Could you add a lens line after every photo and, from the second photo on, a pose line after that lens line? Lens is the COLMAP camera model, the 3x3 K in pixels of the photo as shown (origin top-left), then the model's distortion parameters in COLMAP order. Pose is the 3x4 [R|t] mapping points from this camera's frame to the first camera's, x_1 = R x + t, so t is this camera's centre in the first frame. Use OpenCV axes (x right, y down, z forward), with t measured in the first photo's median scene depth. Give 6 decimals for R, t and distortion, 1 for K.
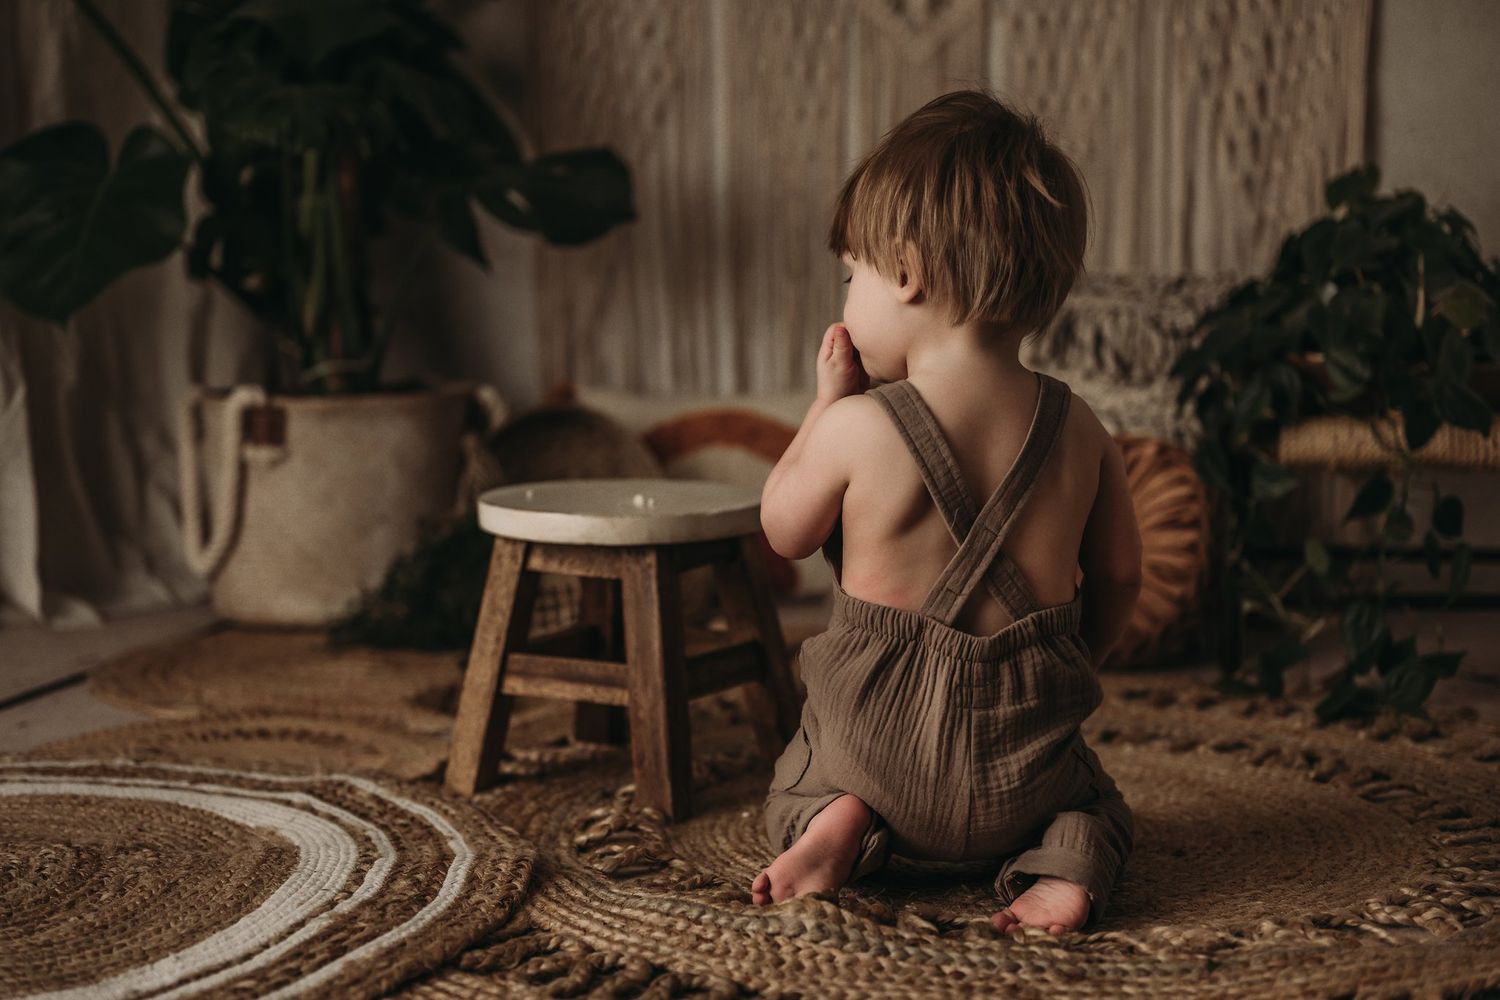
lens RADIAL K [[2123.2, 0, 731.0], [0, 2123.2, 501.0], [0, 0, 1]] dist [-0.011313, 0.007721]
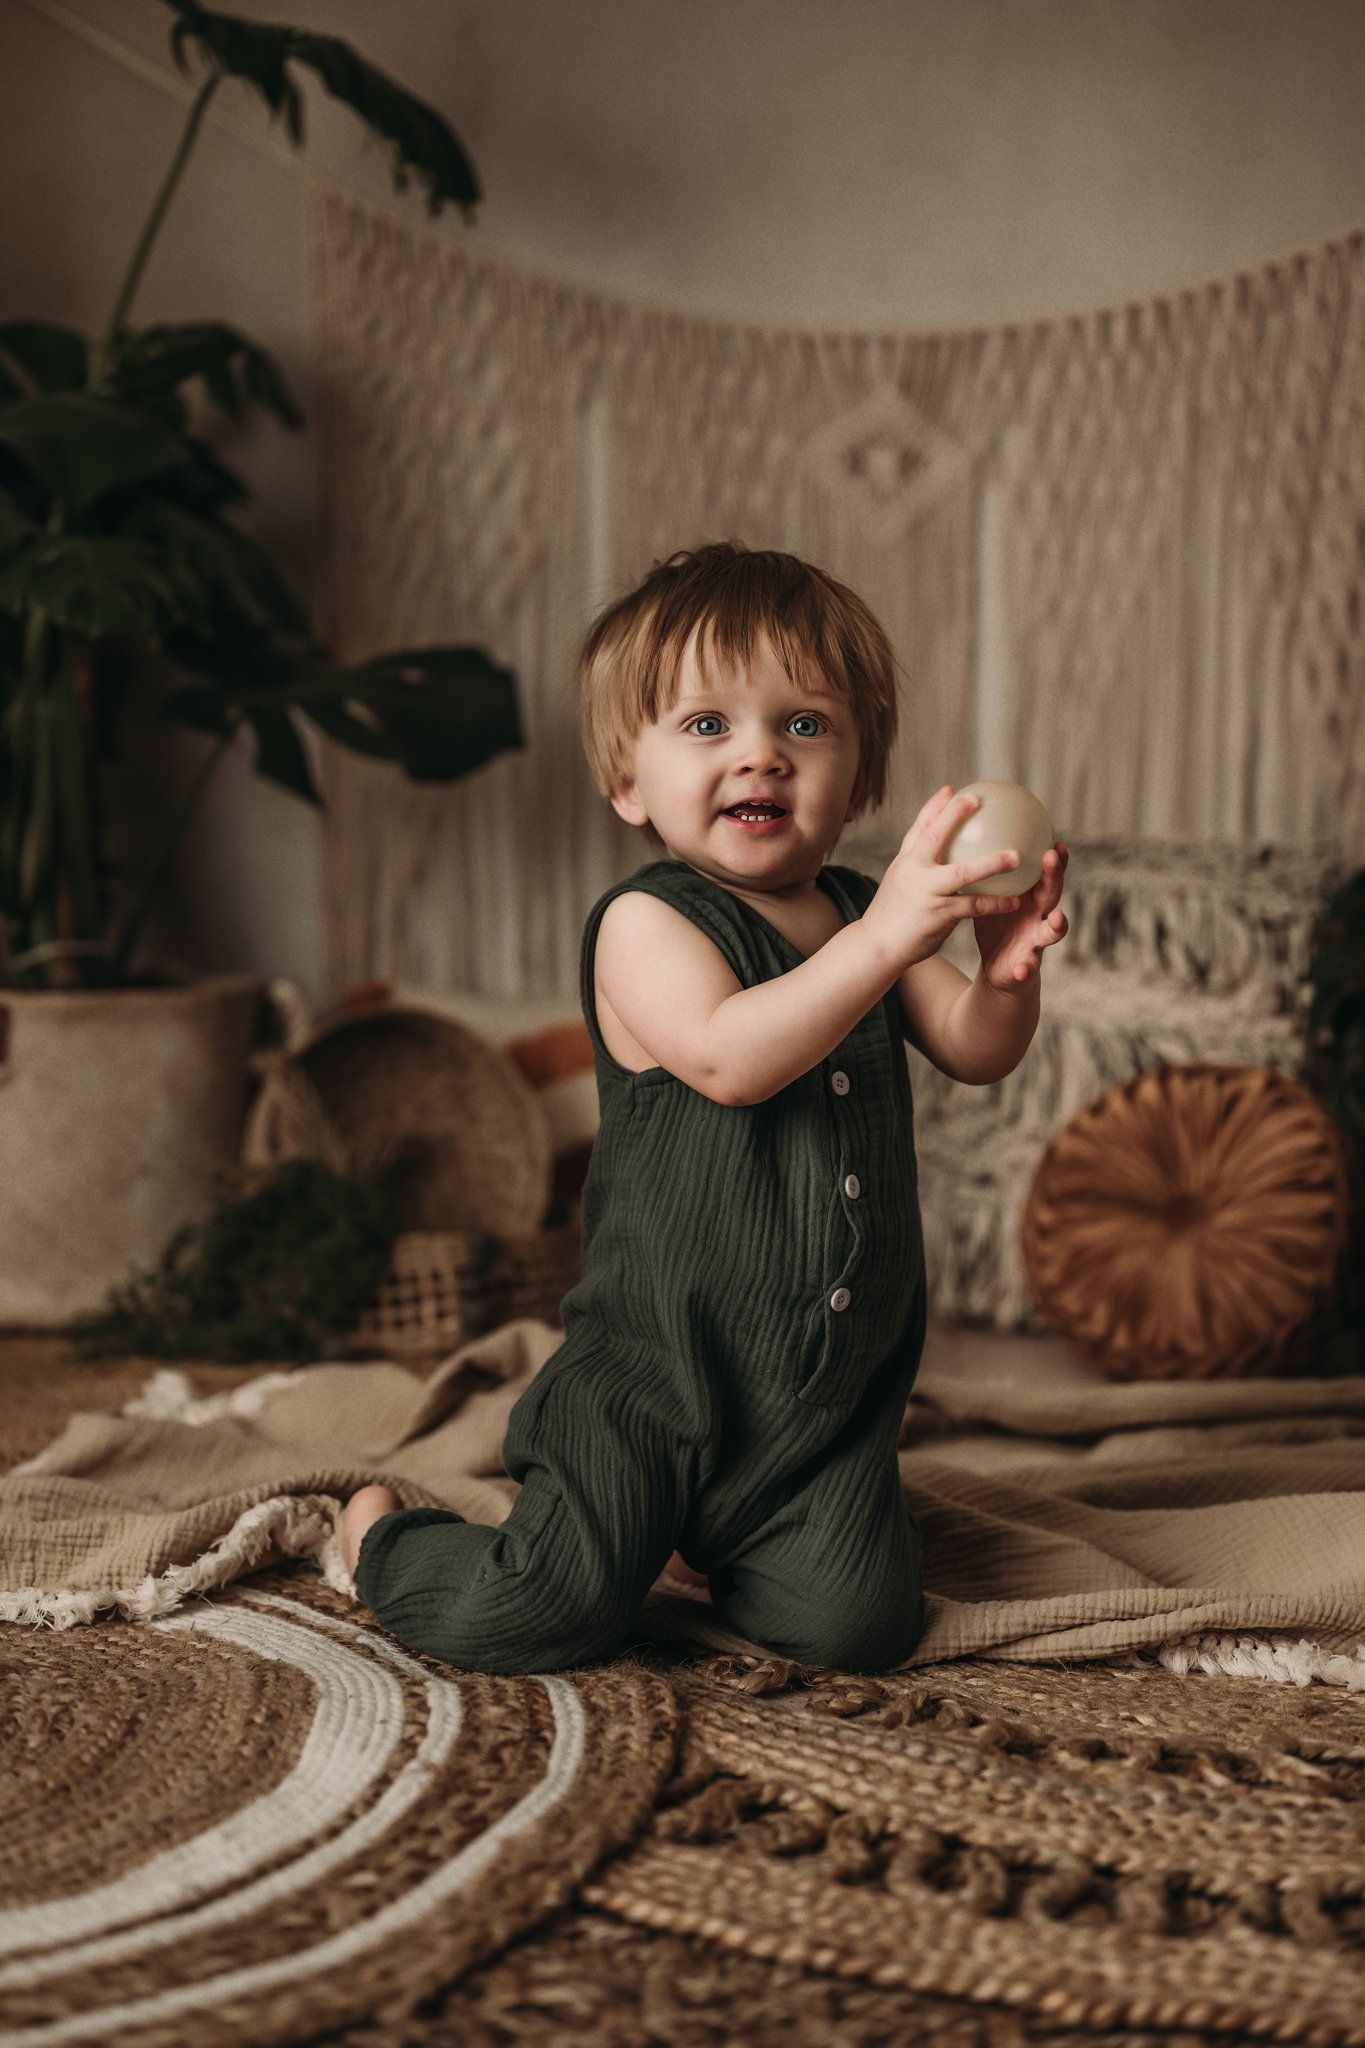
lens RADIAL K [[2898.9, 0, 674.7], [0, 2898.9, 1017.8], [0, 0, 1]] dist [-0.011313, 0.007721]
pose [[0.989219, 0.015365, 0.145636, -0.137535], [-0.008367, 0.998786, -0.048539, 0.003265], [-0.146205, 0.046797, 0.988147, 0.048328]]
